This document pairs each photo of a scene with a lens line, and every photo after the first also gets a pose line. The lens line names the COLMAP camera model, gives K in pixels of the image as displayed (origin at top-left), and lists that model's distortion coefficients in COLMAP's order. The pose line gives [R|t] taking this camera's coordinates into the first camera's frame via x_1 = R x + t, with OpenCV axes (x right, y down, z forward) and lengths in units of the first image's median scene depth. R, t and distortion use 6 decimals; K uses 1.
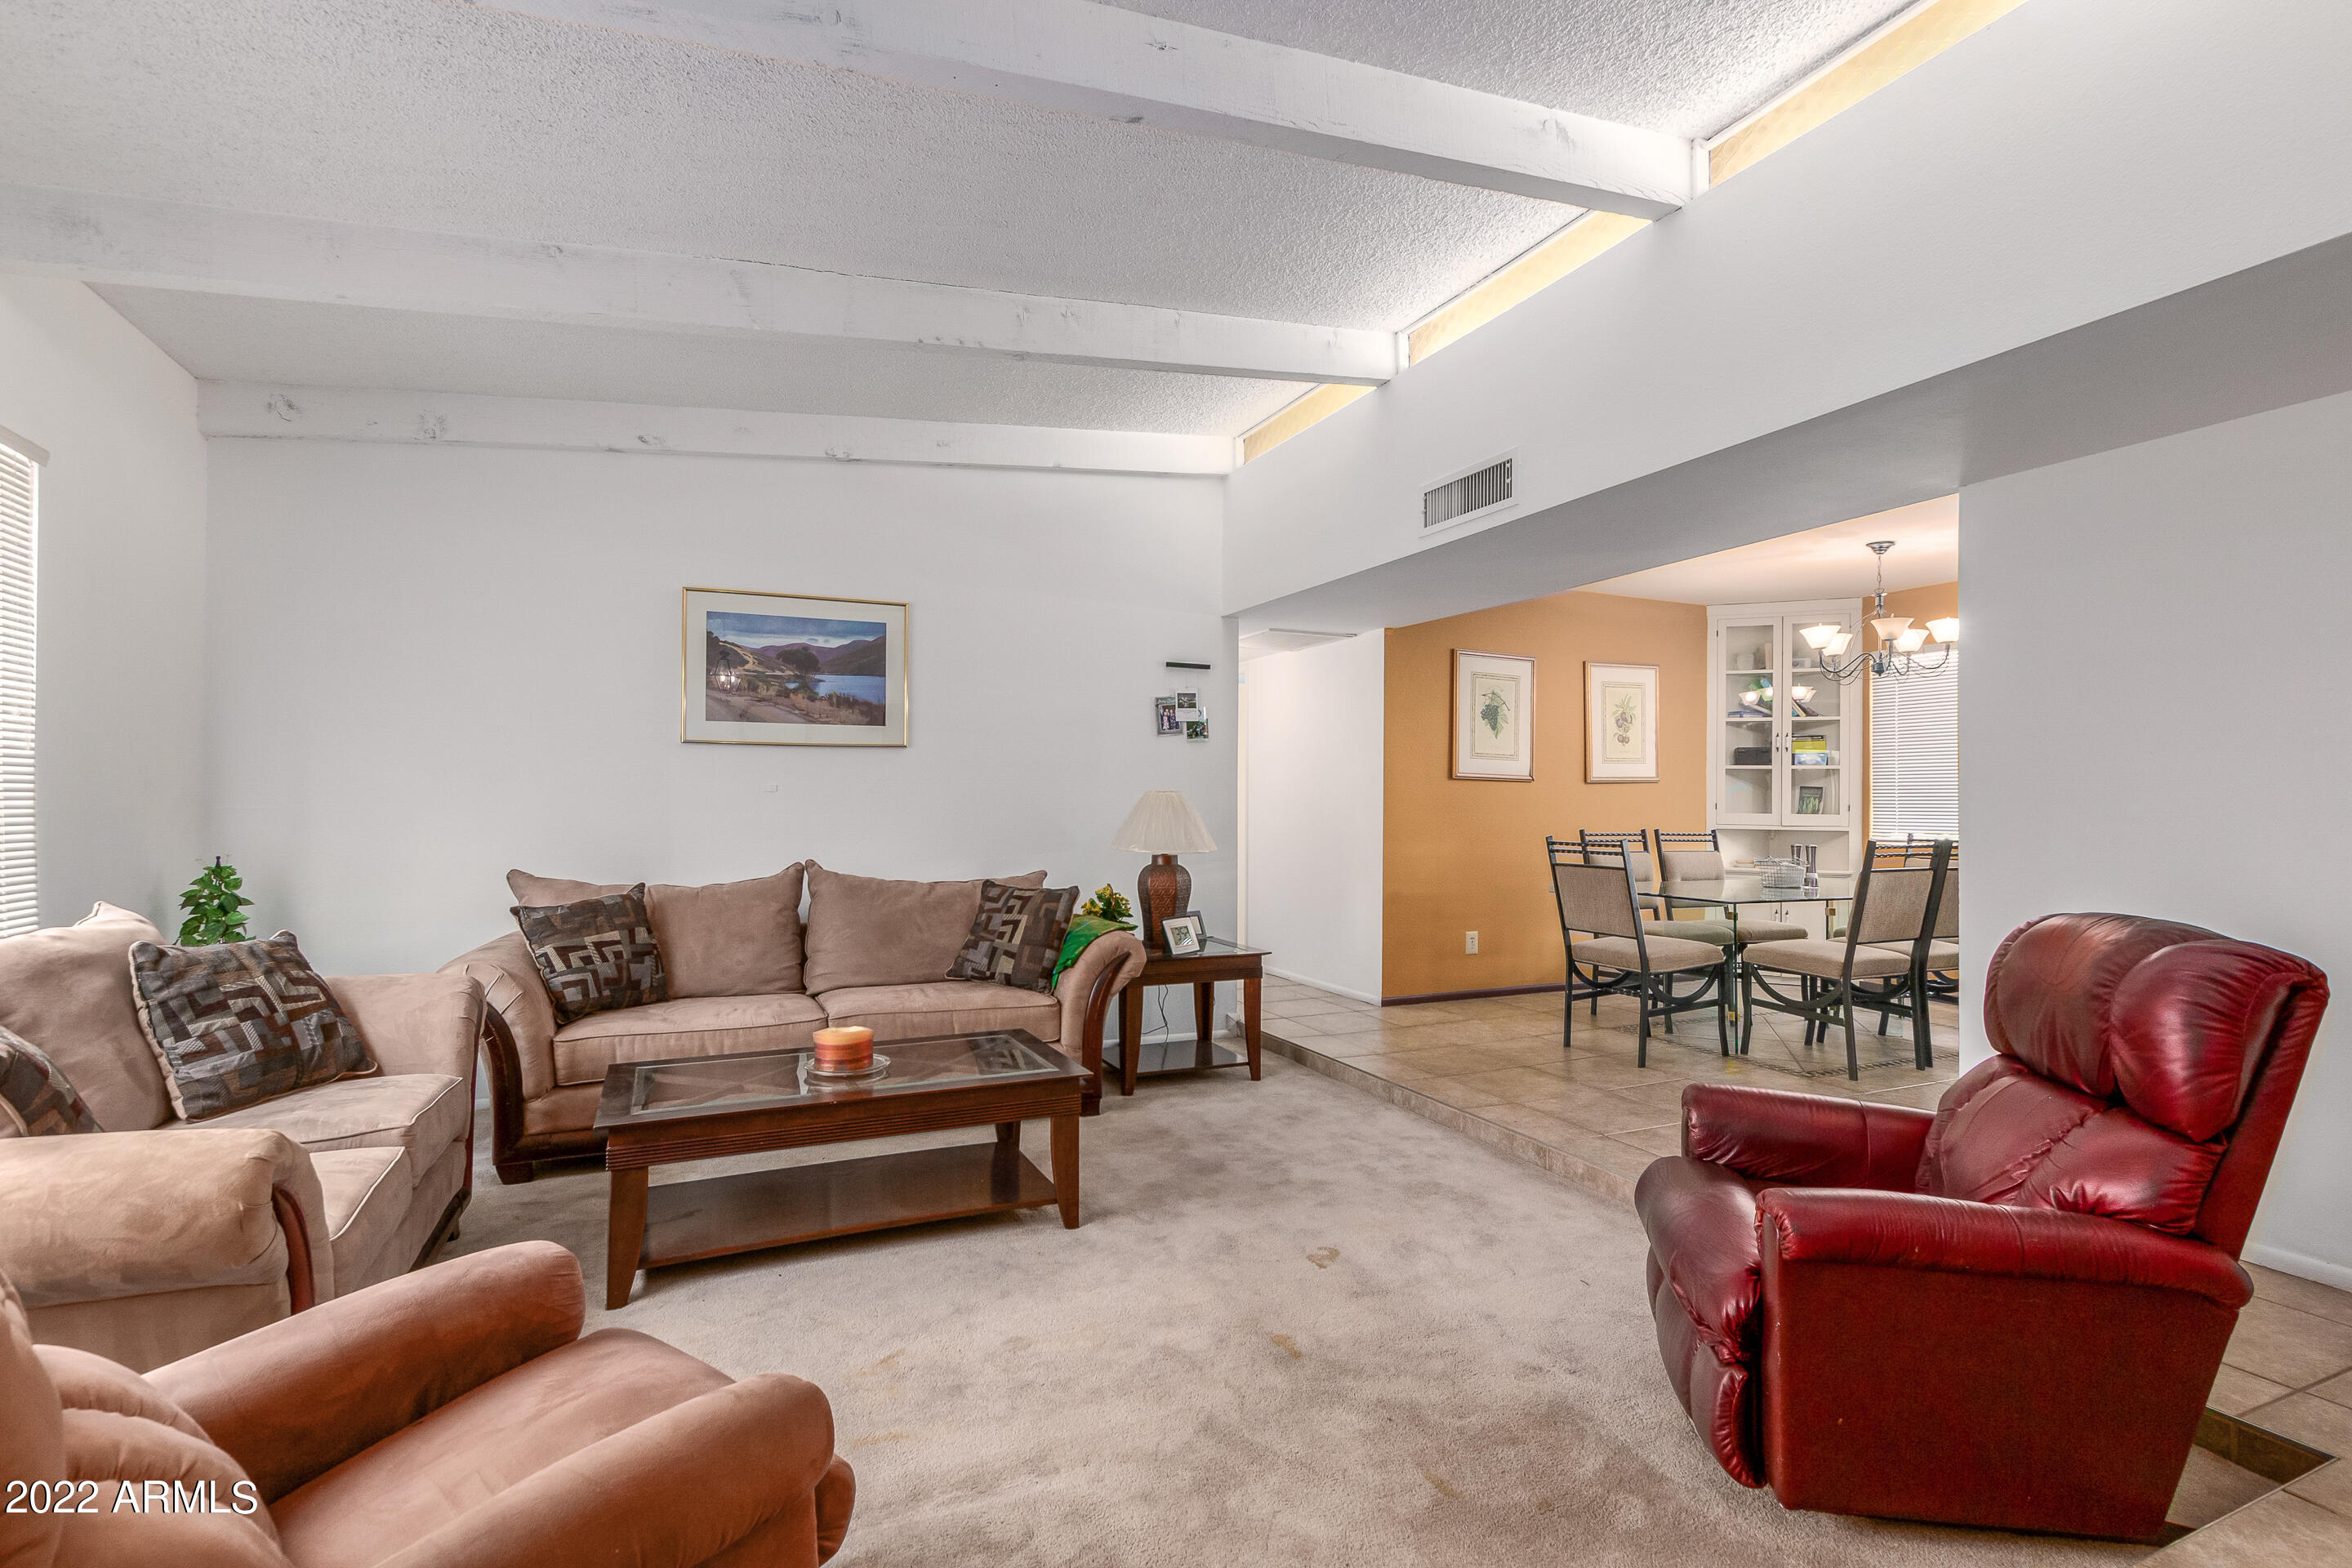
lens RADIAL K [[1073.0, 0, 1168.9], [0, 1073.0, 785.5], [0, 0, 1]] dist [0.007437, -0.002480]
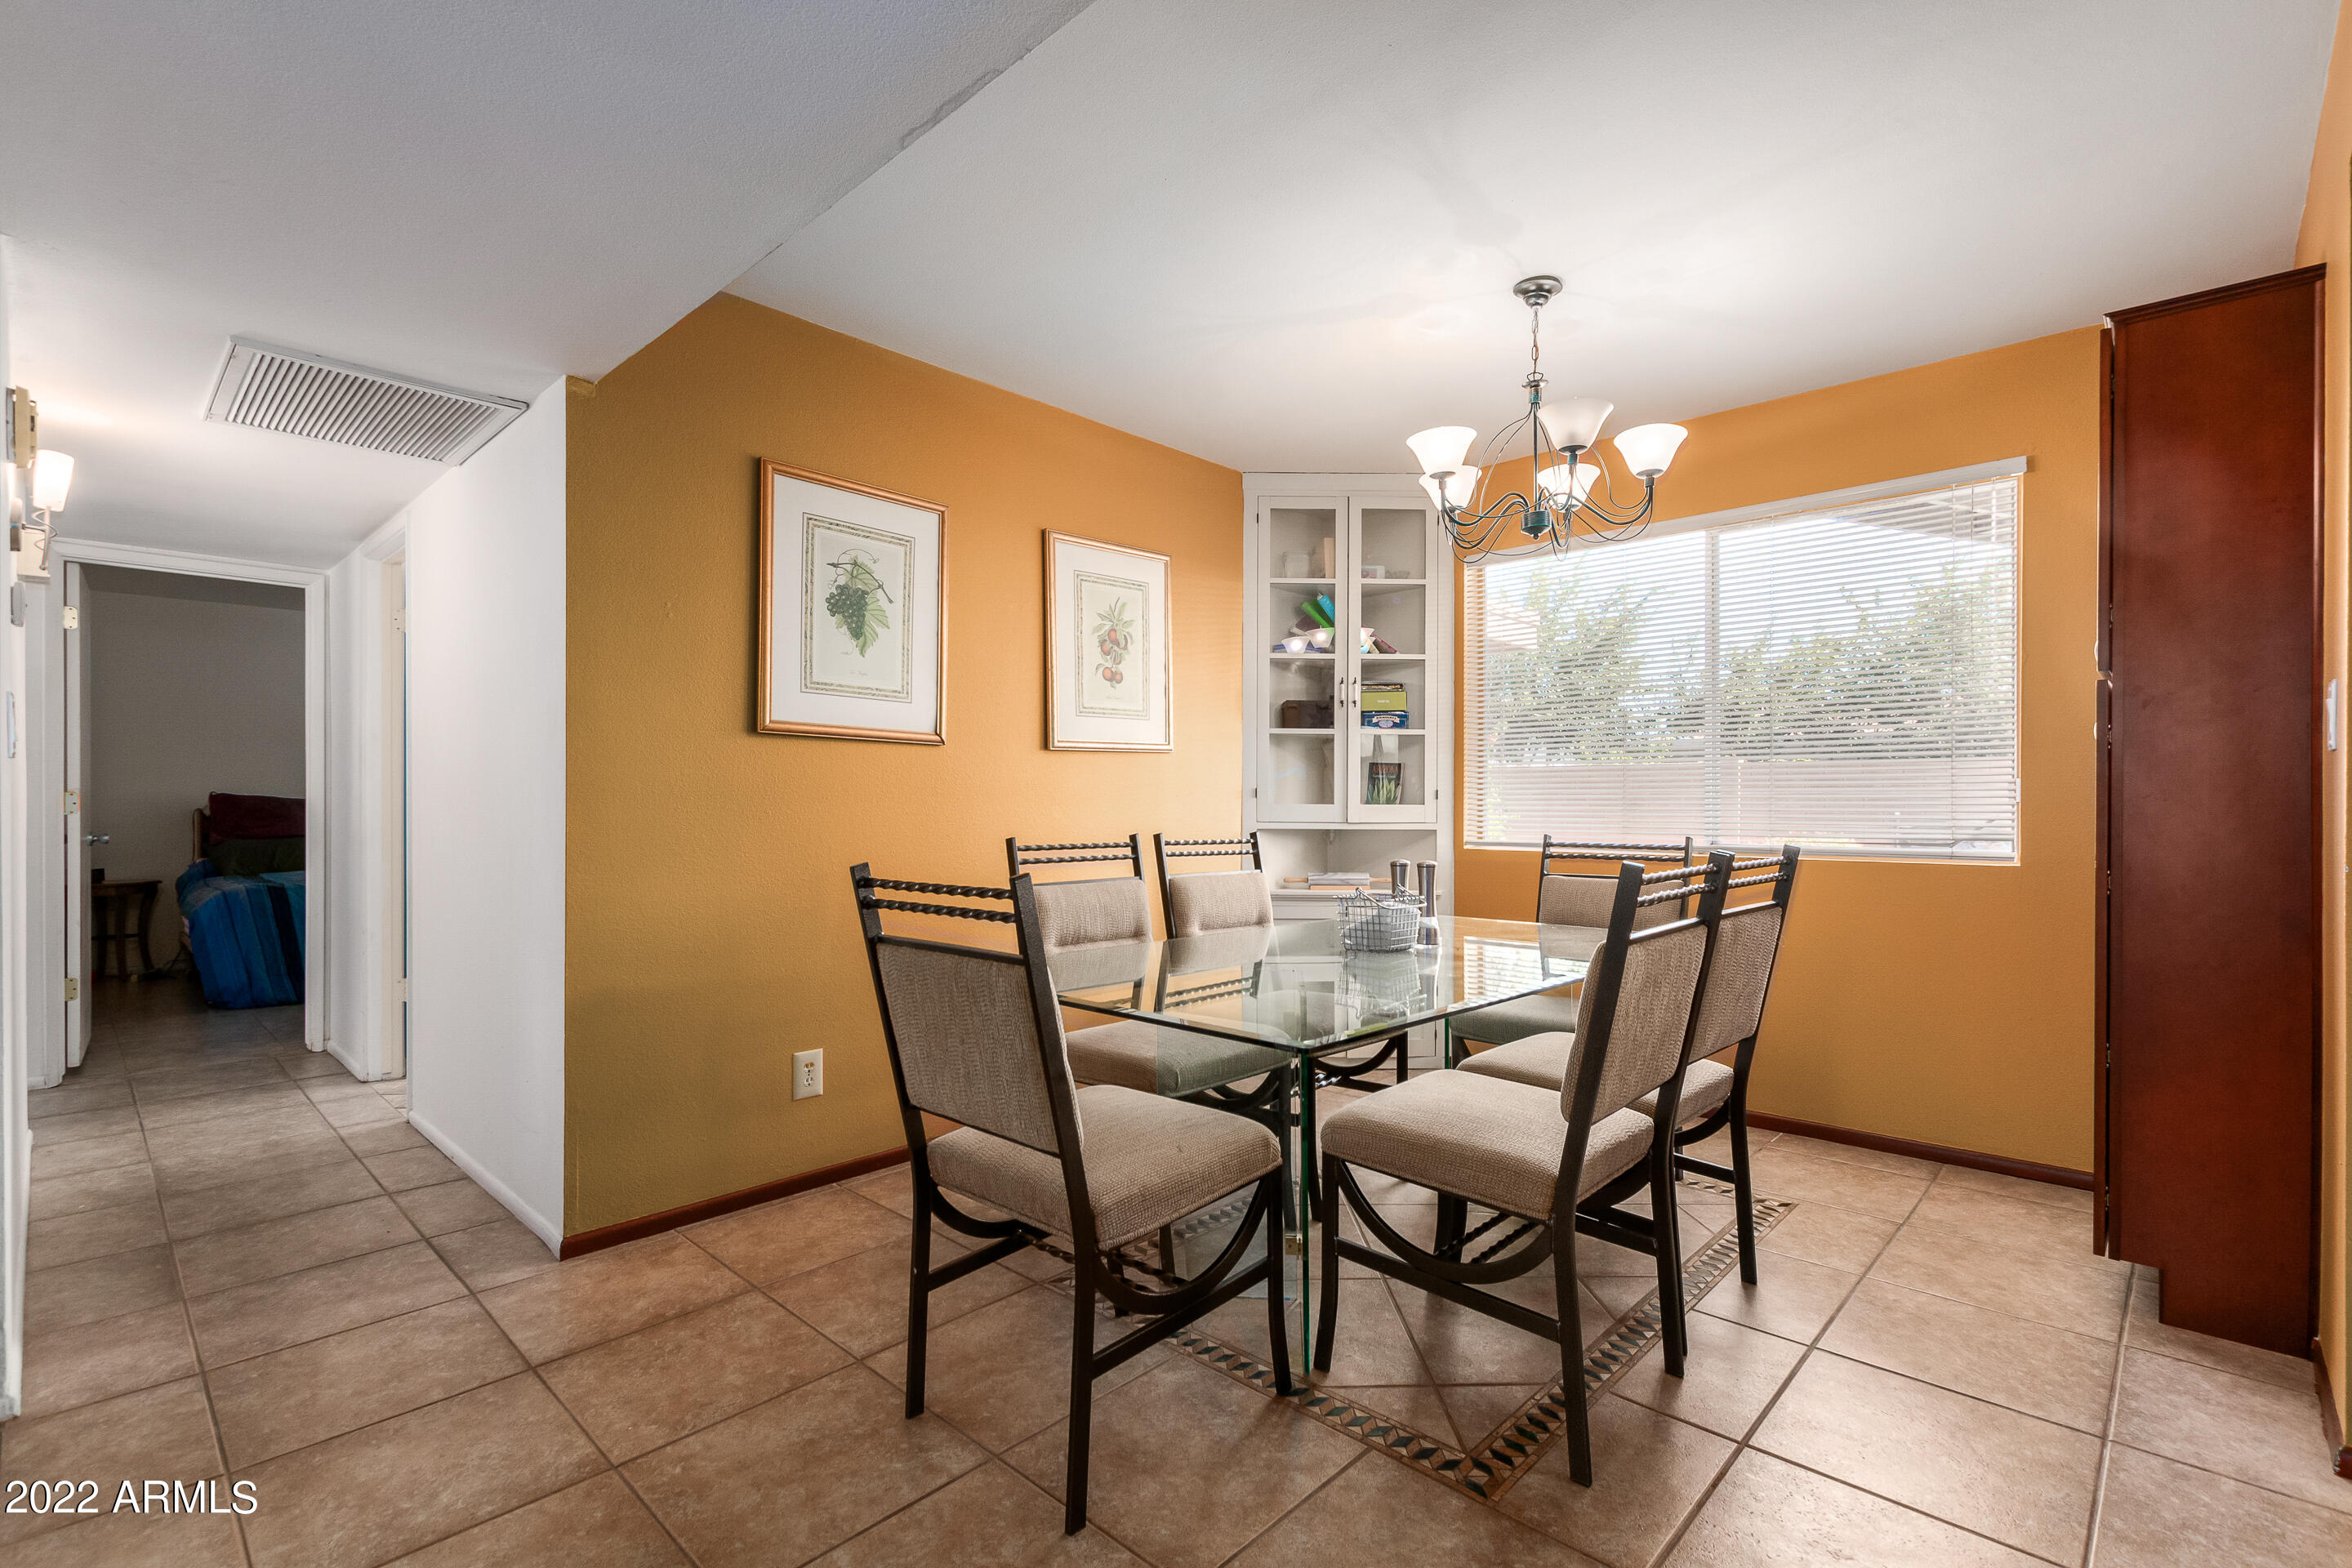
lens RADIAL K [[1073.0, 0, 1175.5], [0, 1073.0, 800.1], [0, 0, 1]] dist [0.007437, -0.002480]
pose [[0.920485, -0.005908, 0.390734, 0.312428], [0.000784, 0.999912, 0.013271, 0.020748], [-0.390777, -0.011909, 0.920408, 0.624288]]
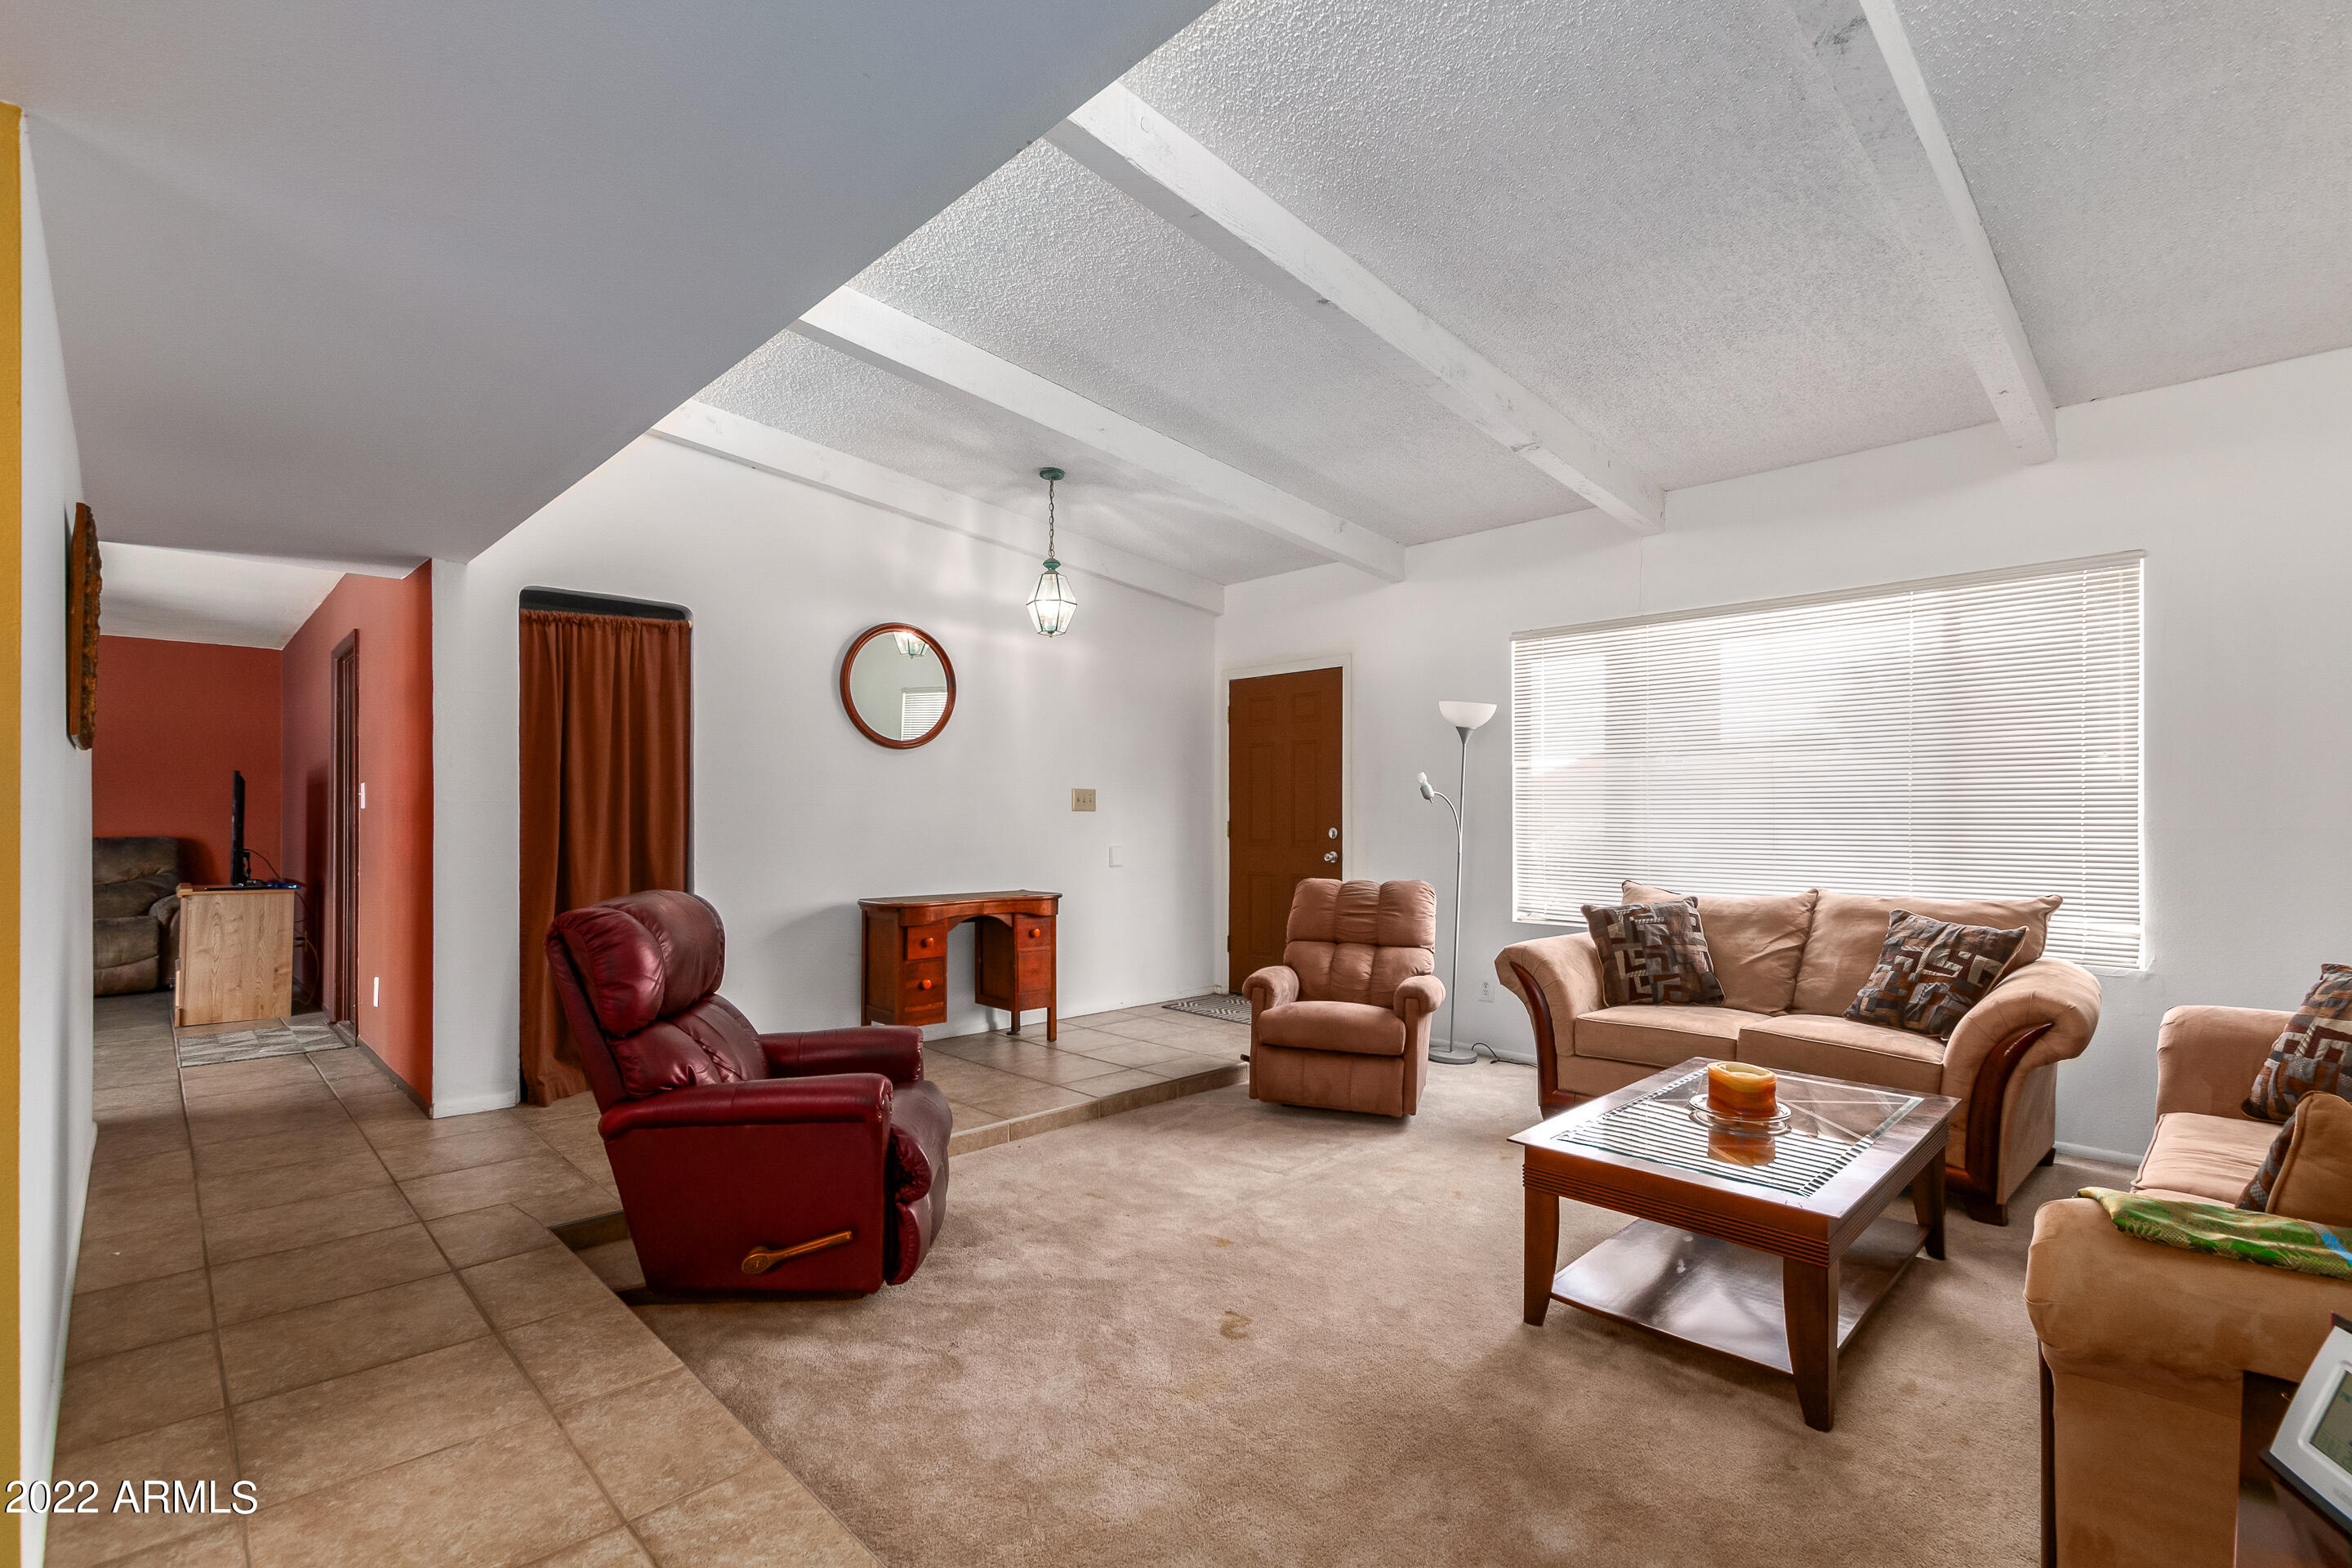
lens RADIAL K [[1073.0, 0, 1166.4], [0, 1073.0, 805.4], [0, 0, 1]] dist [0.007437, -0.002480]
pose [[-0.936555, -0.007614, -0.350438, 0.295514], [0.000508, 0.999733, -0.023080, 0.015235], [0.350521, -0.021794, -0.936301, 1.052340]]
